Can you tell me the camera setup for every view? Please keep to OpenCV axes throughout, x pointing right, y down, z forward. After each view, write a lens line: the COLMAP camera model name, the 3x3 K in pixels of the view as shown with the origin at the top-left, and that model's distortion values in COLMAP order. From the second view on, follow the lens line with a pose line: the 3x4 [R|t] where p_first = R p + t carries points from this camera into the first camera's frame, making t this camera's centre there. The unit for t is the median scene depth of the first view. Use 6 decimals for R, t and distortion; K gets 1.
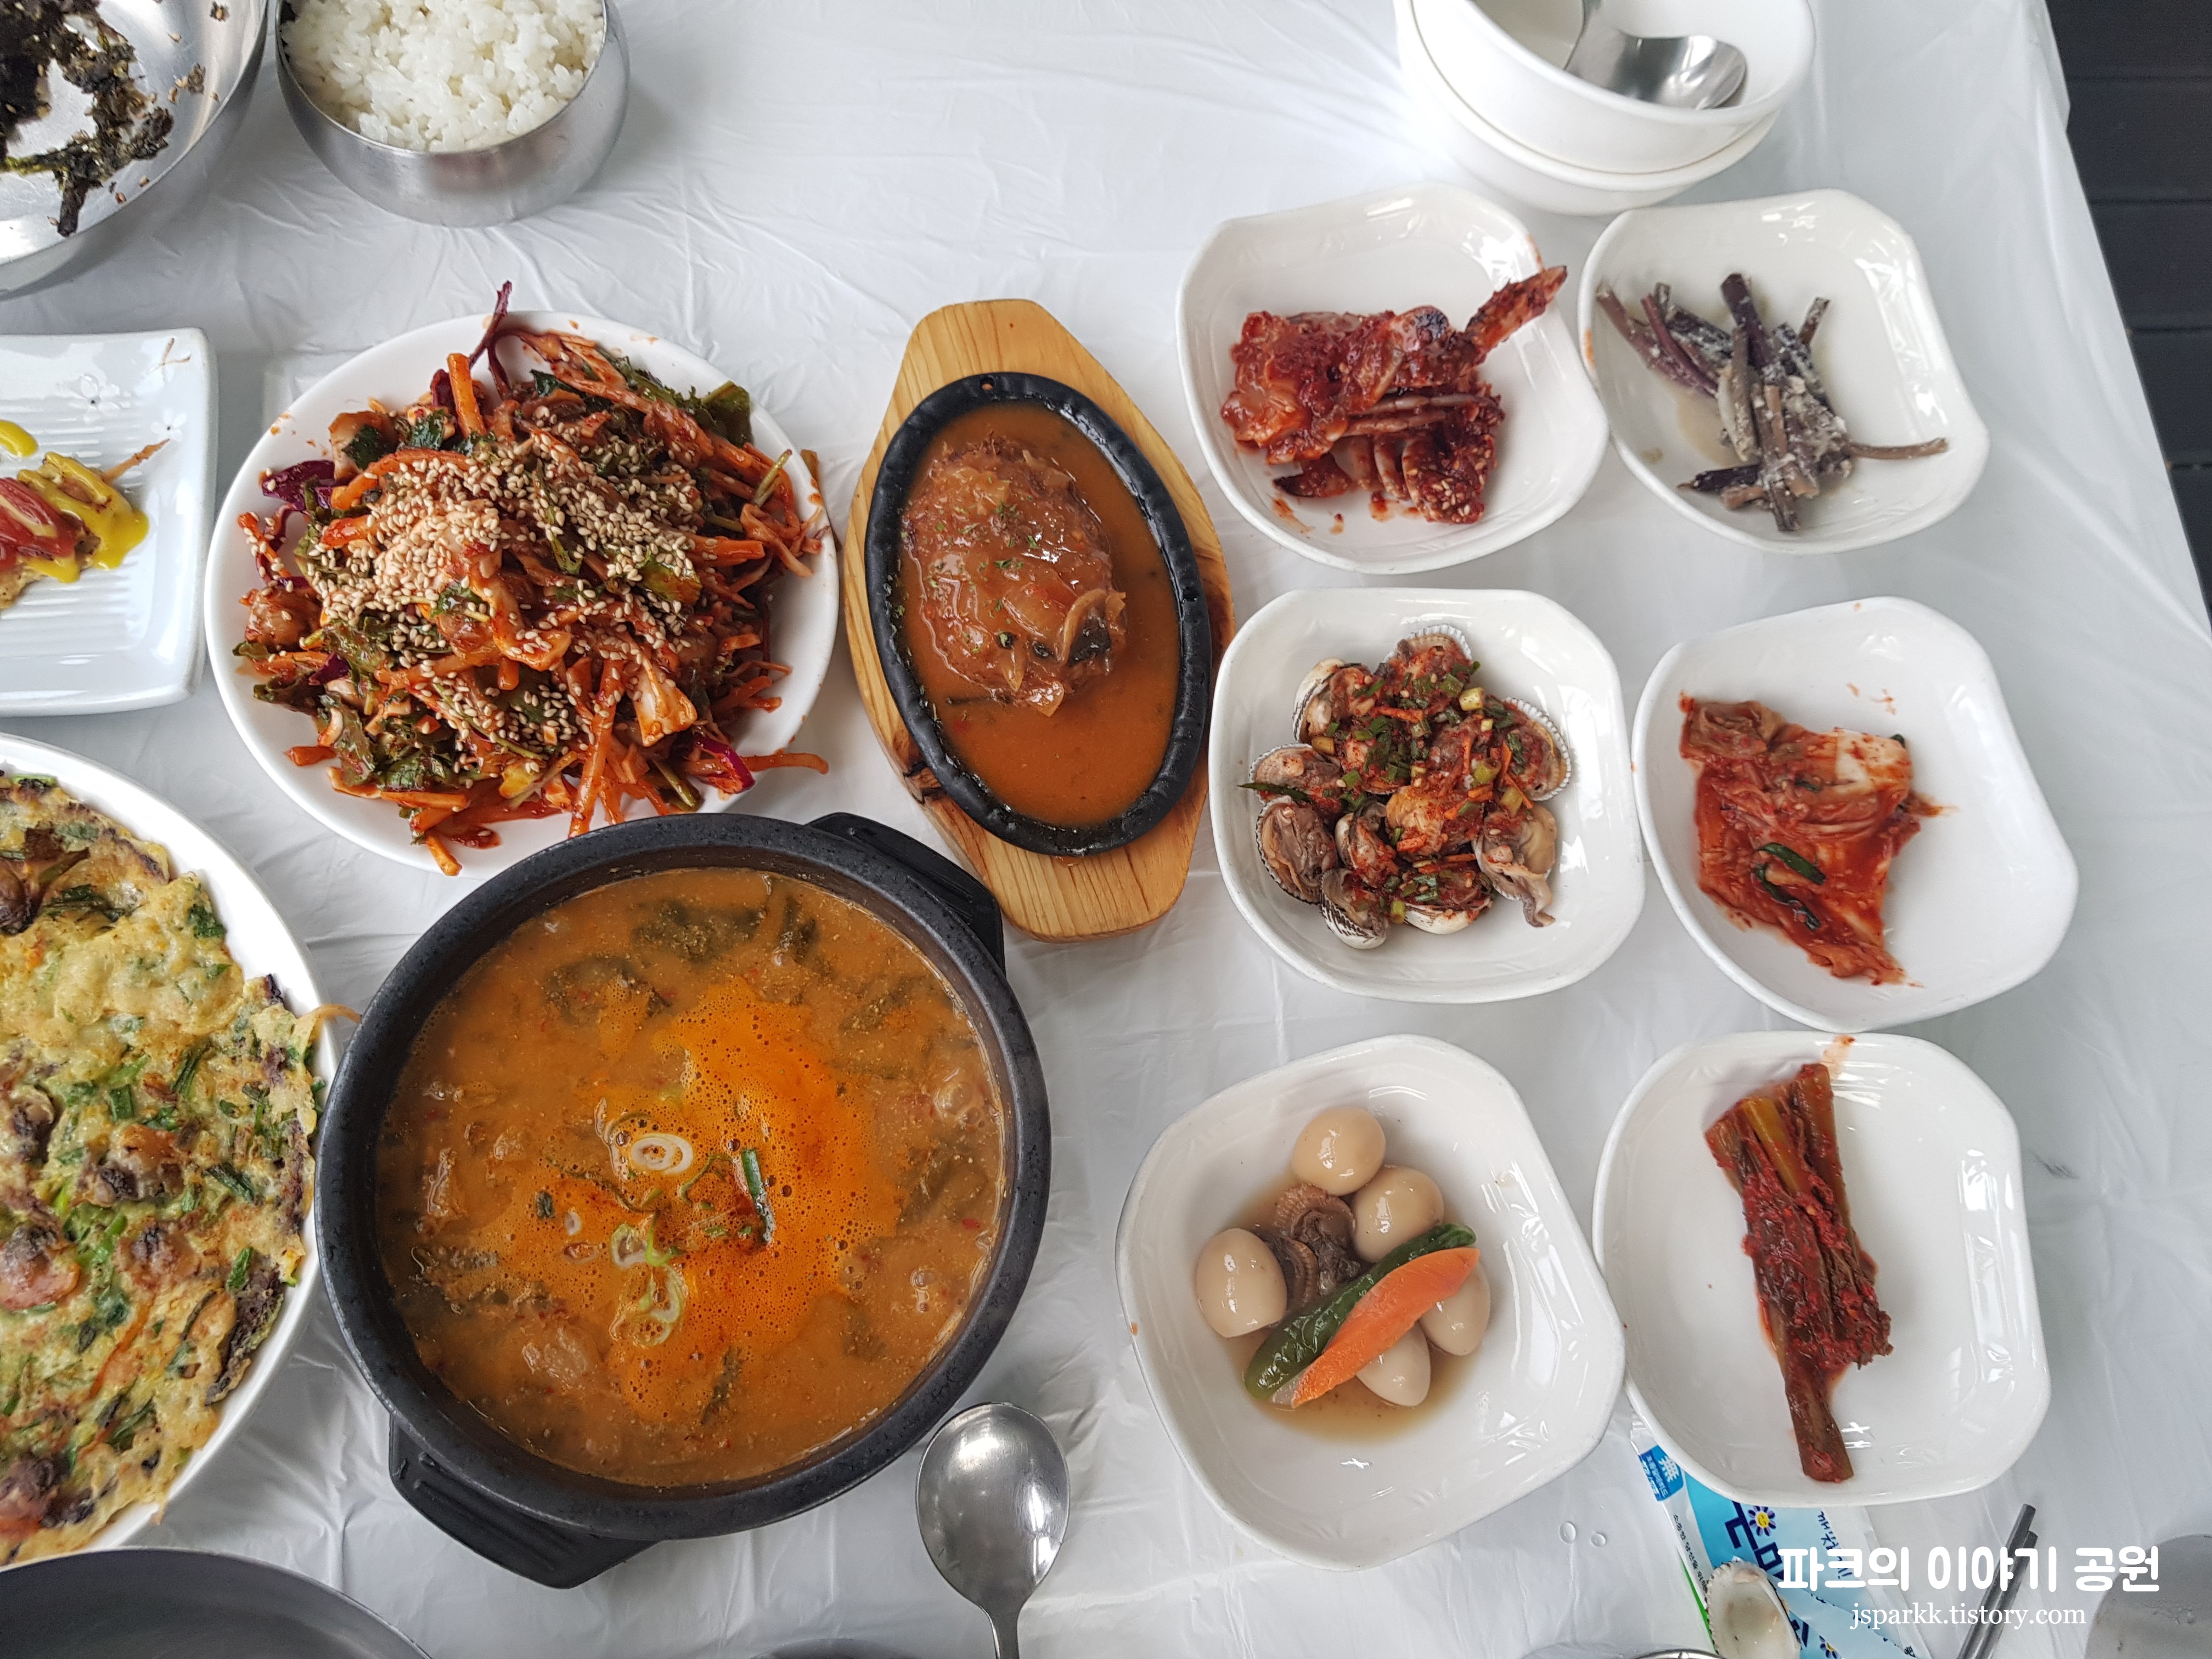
lens RADIAL K [[1671.7, 0, 1113.2], [0, 1671.7, 864.4], [0, 0, 1]] dist [0.111401, -0.253793]
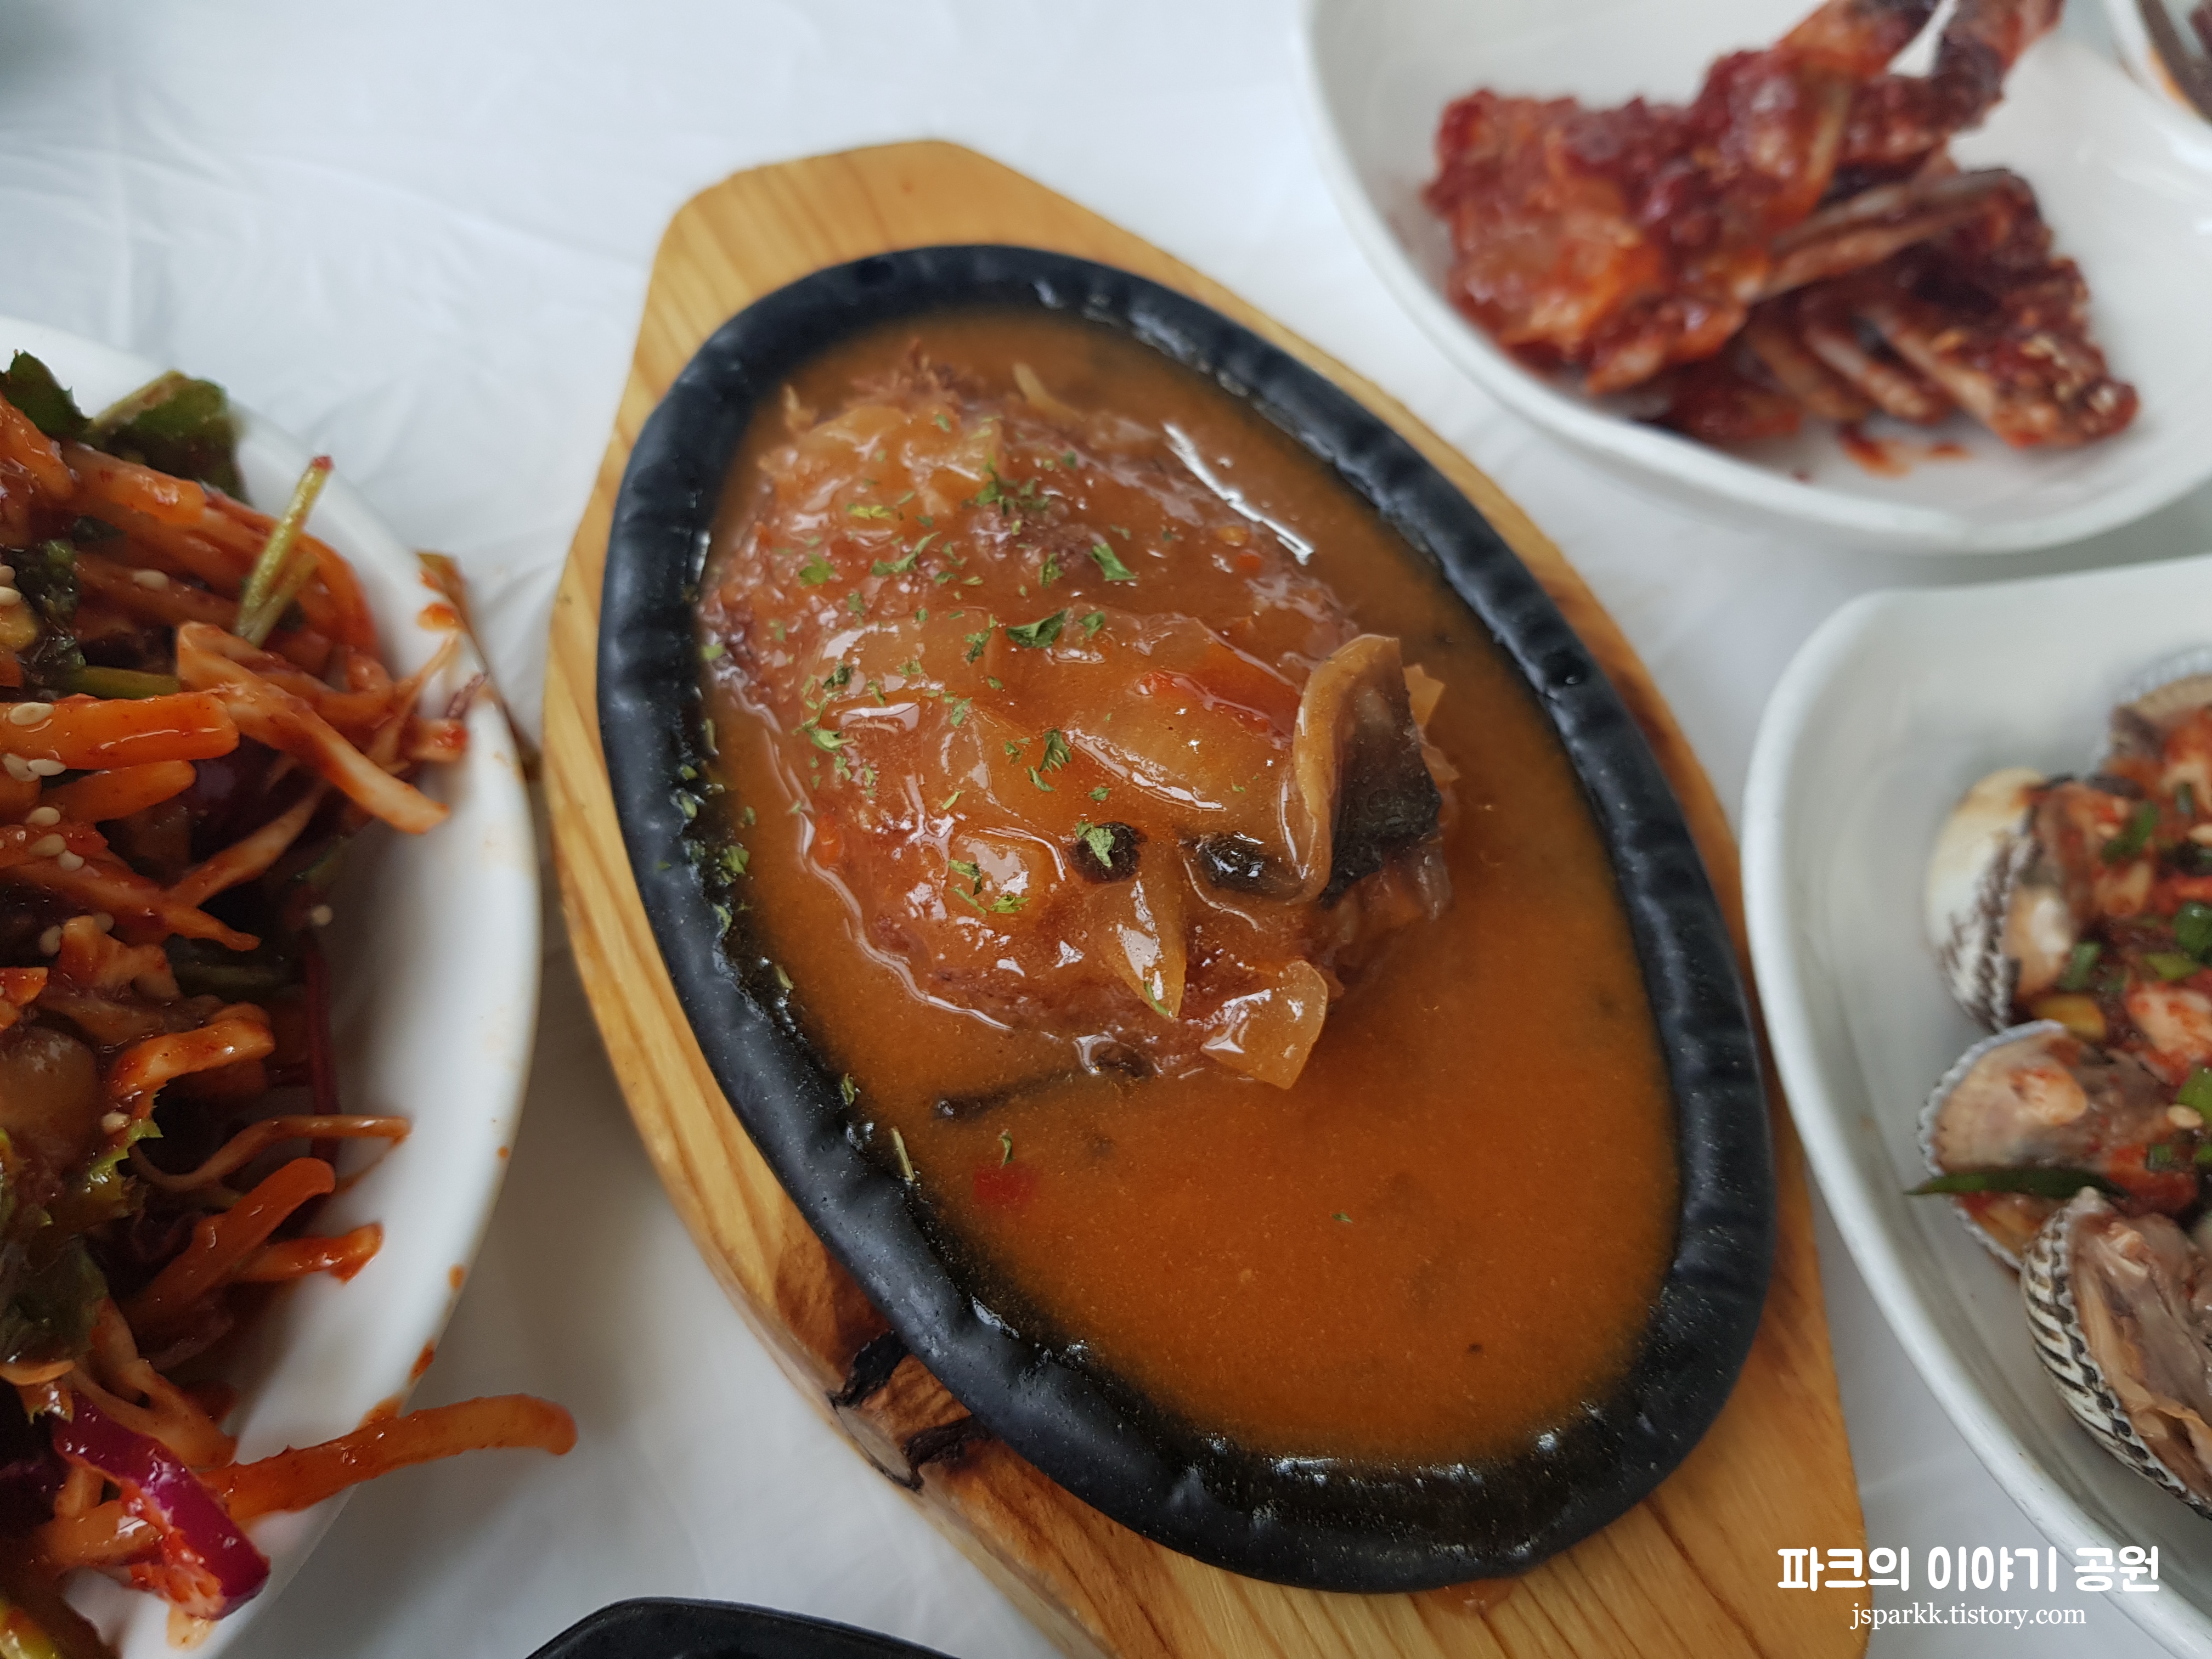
lens RADIAL K [[1756.1, 0, 1106.0], [0, 1756.1, 829.5], [0, 0, 1]] dist [0.034946, -0.114722]
pose [[0.977158, -0.192607, 0.089809, -0.086384], [0.210243, 0.937781, -0.276341, -0.051242], [-0.030996, 0.288911, 0.956854, 0.674864]]
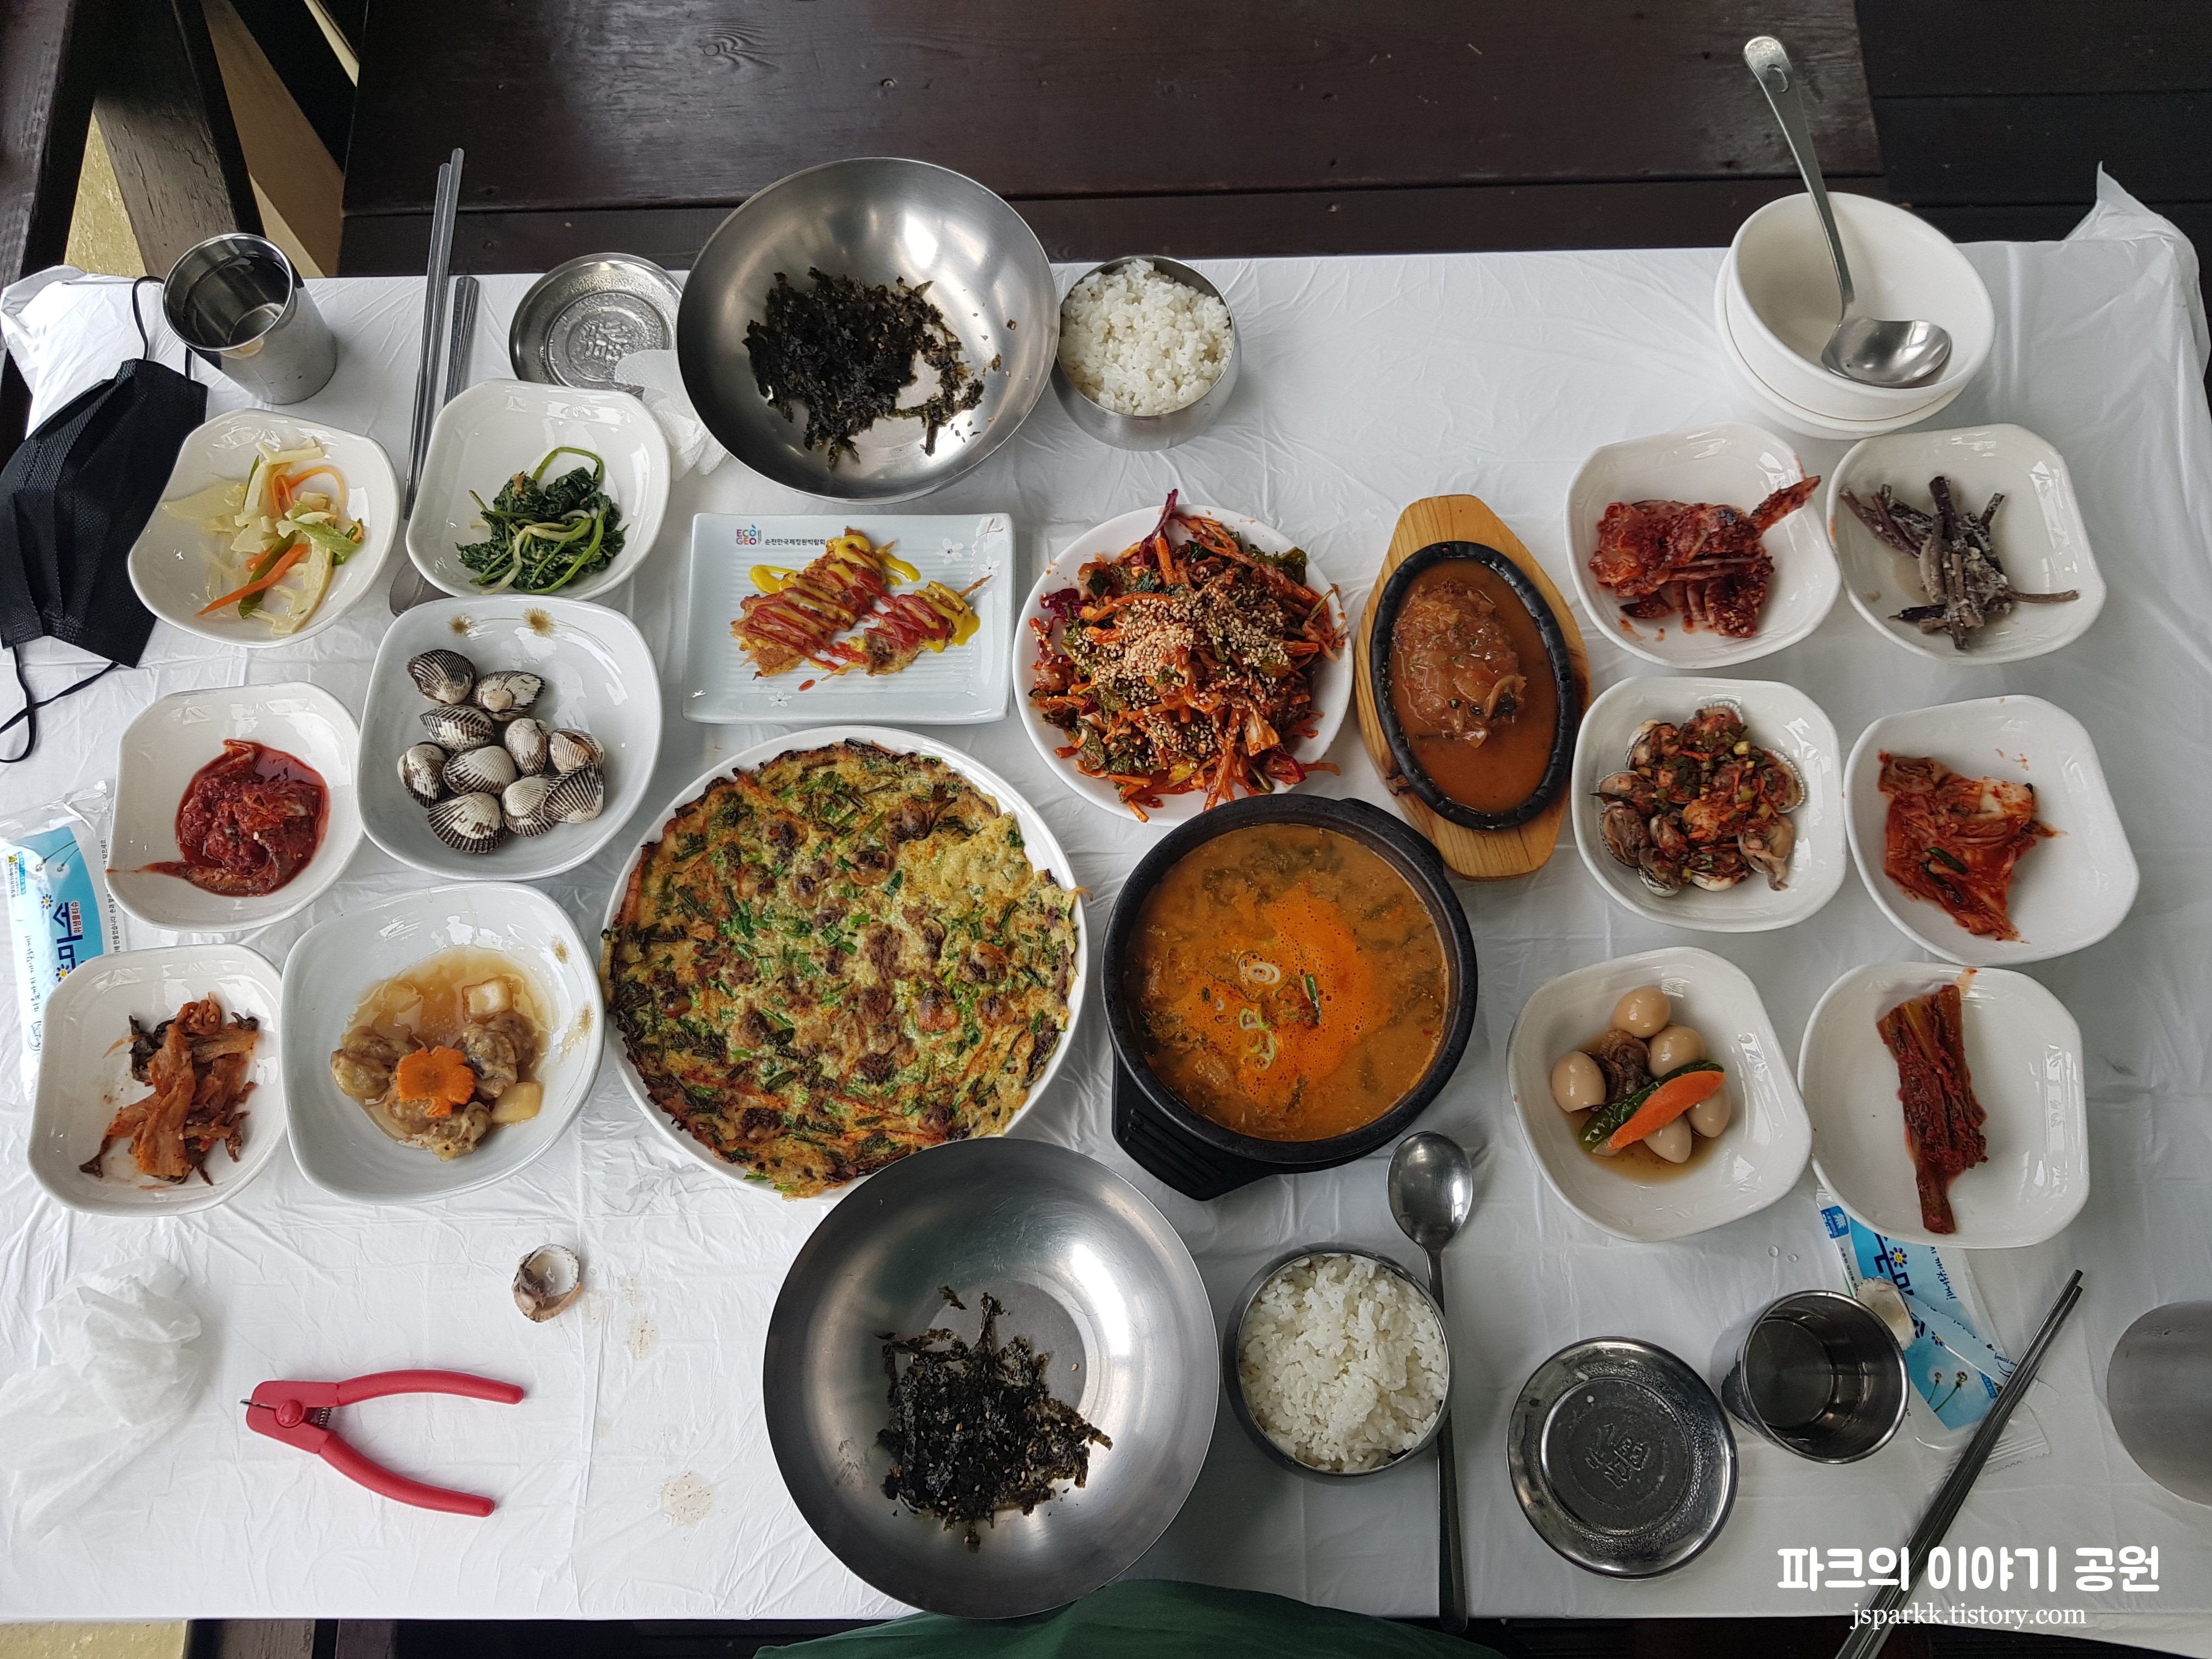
lens RADIAL K [[1691.2, 0, 1108.4], [0, 1691.2, 817.1], [0, 0, 1]] dist [0.107318, -0.267776]
pose [[0.982683, 0.052714, -0.177639, -0.092959], [-0.057512, 0.998103, -0.021965, 0.040354], [0.176144, 0.031801, 0.983851, -0.744996]]
